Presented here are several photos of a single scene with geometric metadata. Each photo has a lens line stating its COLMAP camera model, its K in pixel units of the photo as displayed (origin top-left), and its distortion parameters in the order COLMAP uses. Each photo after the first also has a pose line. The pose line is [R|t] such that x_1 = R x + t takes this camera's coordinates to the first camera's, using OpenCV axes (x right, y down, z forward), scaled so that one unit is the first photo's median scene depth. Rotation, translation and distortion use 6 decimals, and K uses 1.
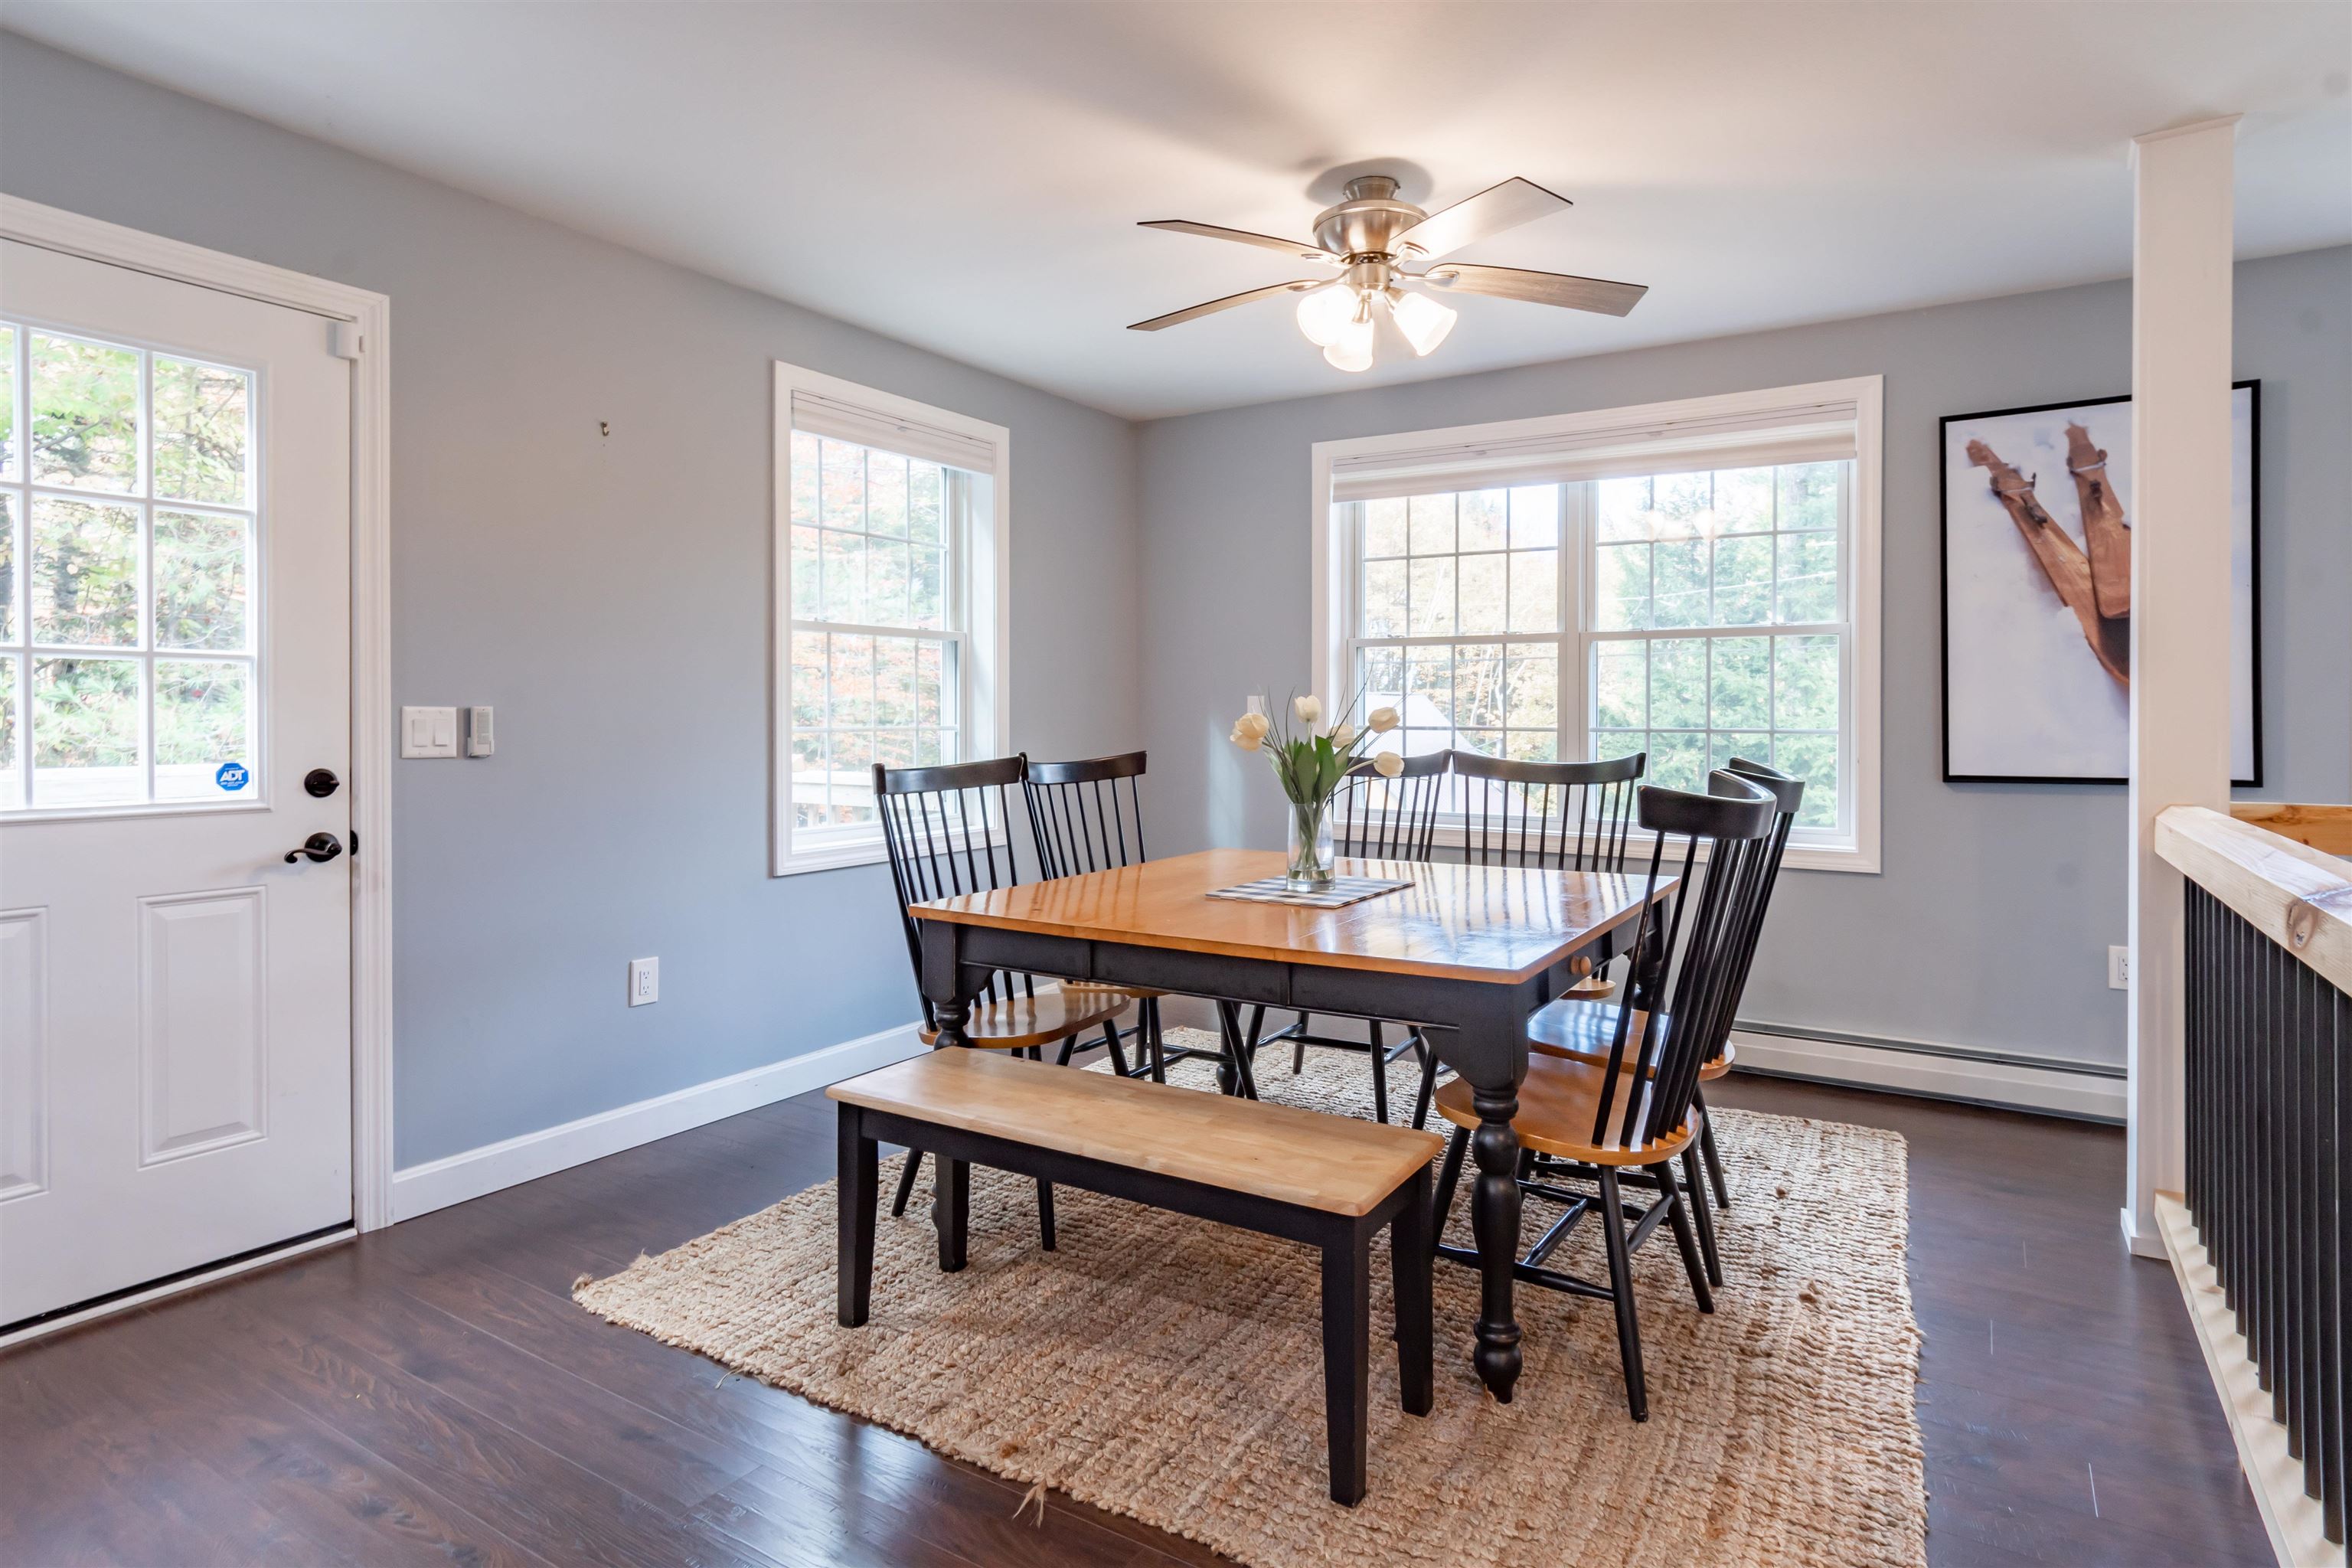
lens RADIAL K [[1281.5, 0, 1143.7], [0, 1281.5, 711.9], [0, 0, 1]] dist [0.001604, -0.001373]
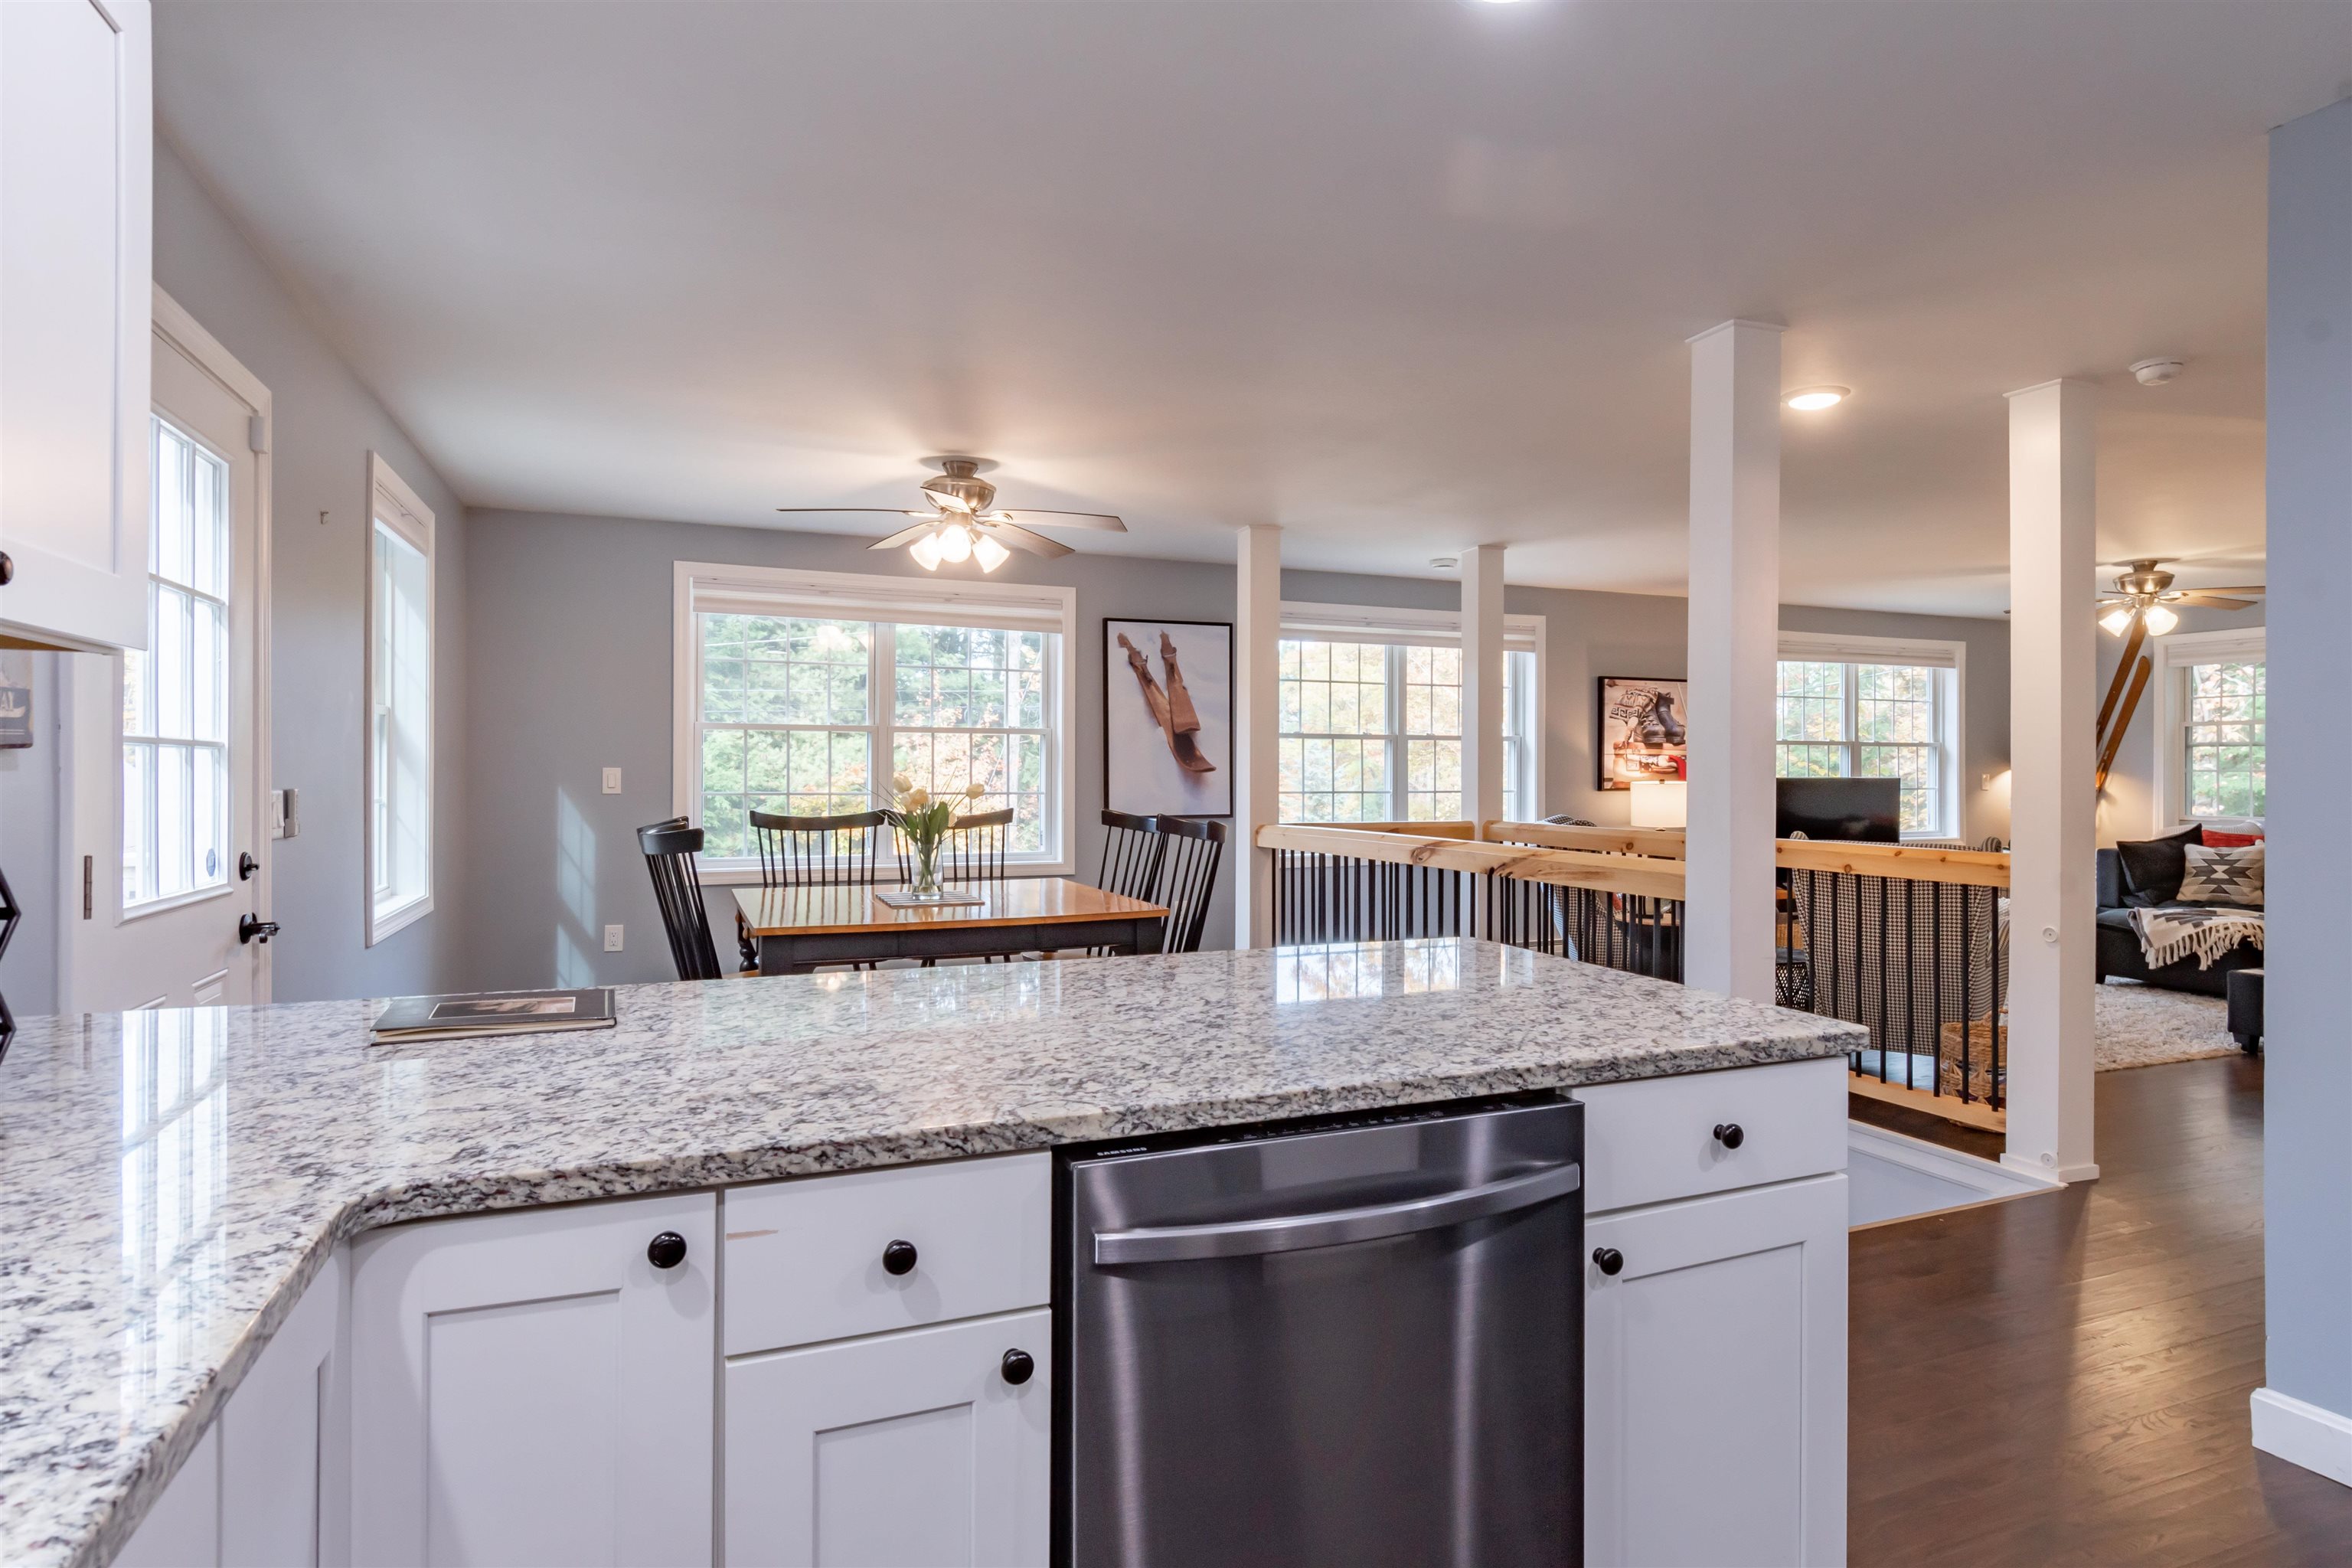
lens RADIAL K [[1281.5, 0, 1171.0], [0, 1281.5, 779.9], [0, 0, 1]] dist [0.001604, -0.001373]
pose [[0.599413, -0.005187, 0.800423, -0.921218], [-0.006567, 0.999913, 0.011397, -0.027704], [-0.800413, -0.012088, 0.599327, -0.187226]]
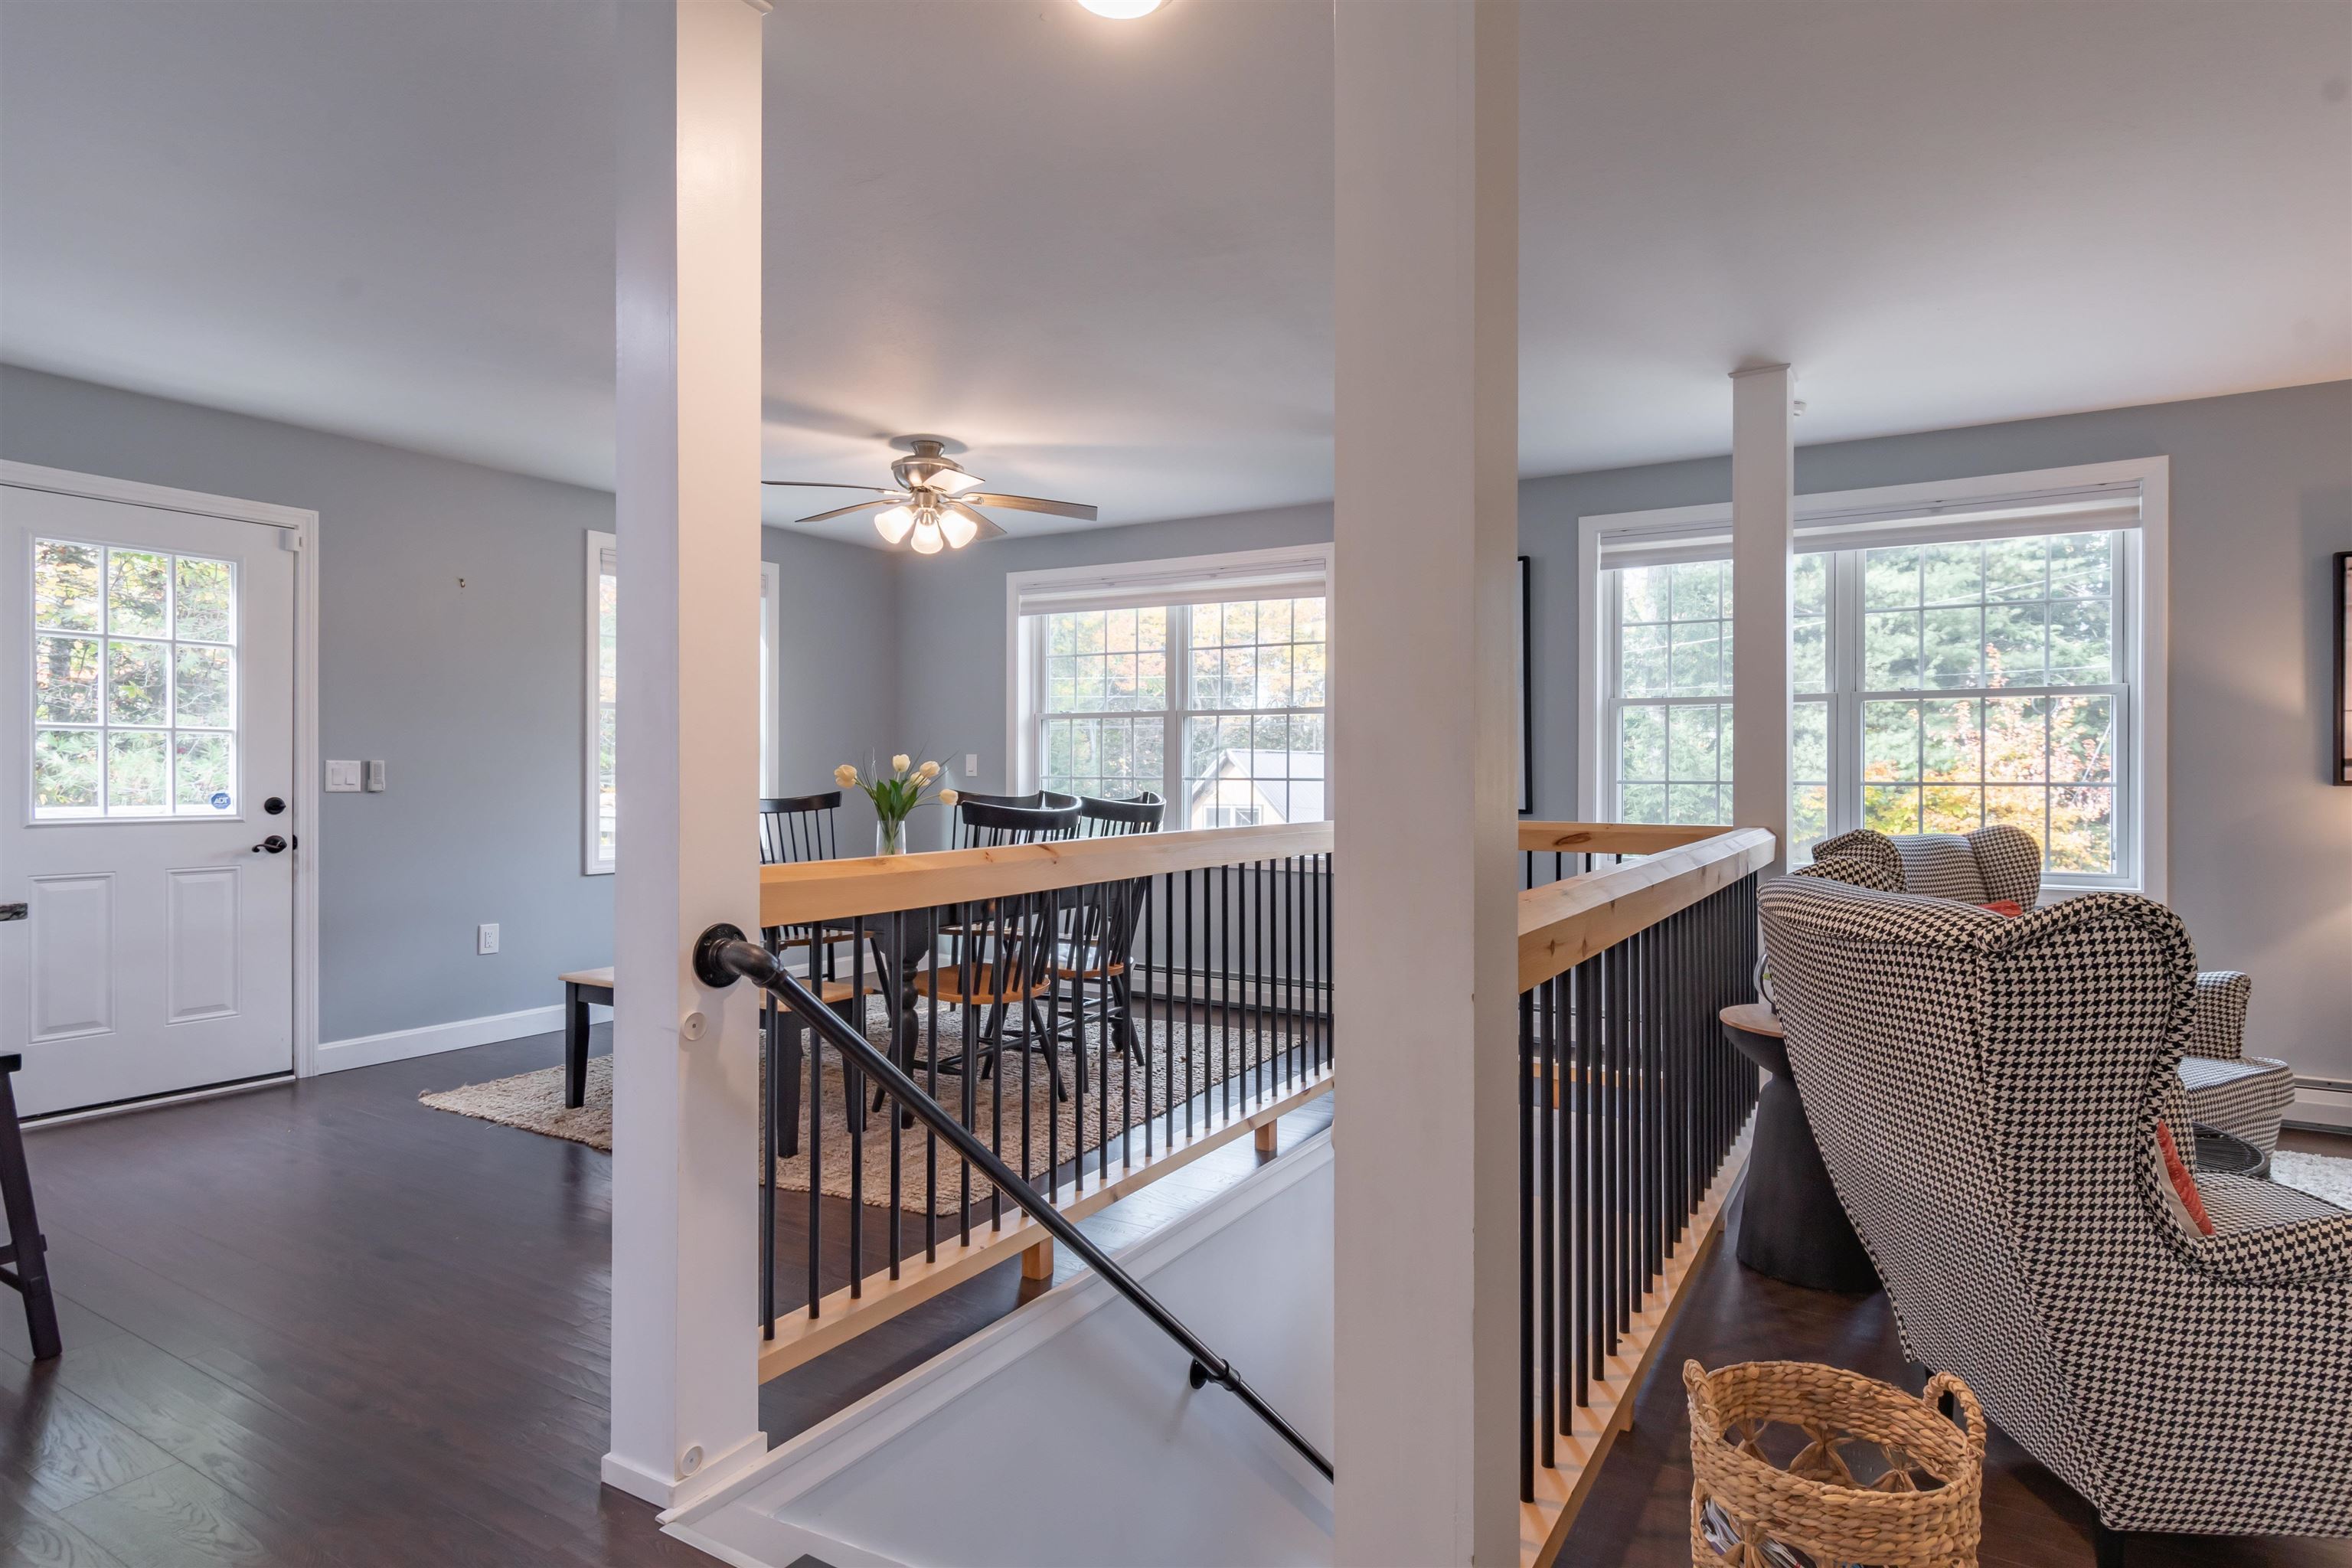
lens RADIAL K [[1281.5, 0, 1158.9], [0, 1281.5, 764.3], [0, 0, 1]] dist [0.001604, -0.001373]
pose [[0.999811, 0.002147, 0.019302, 0.436150], [-0.002056, 0.999987, -0.004759, 0.006258], [-0.019312, 0.004719, 0.999802, -0.632035]]
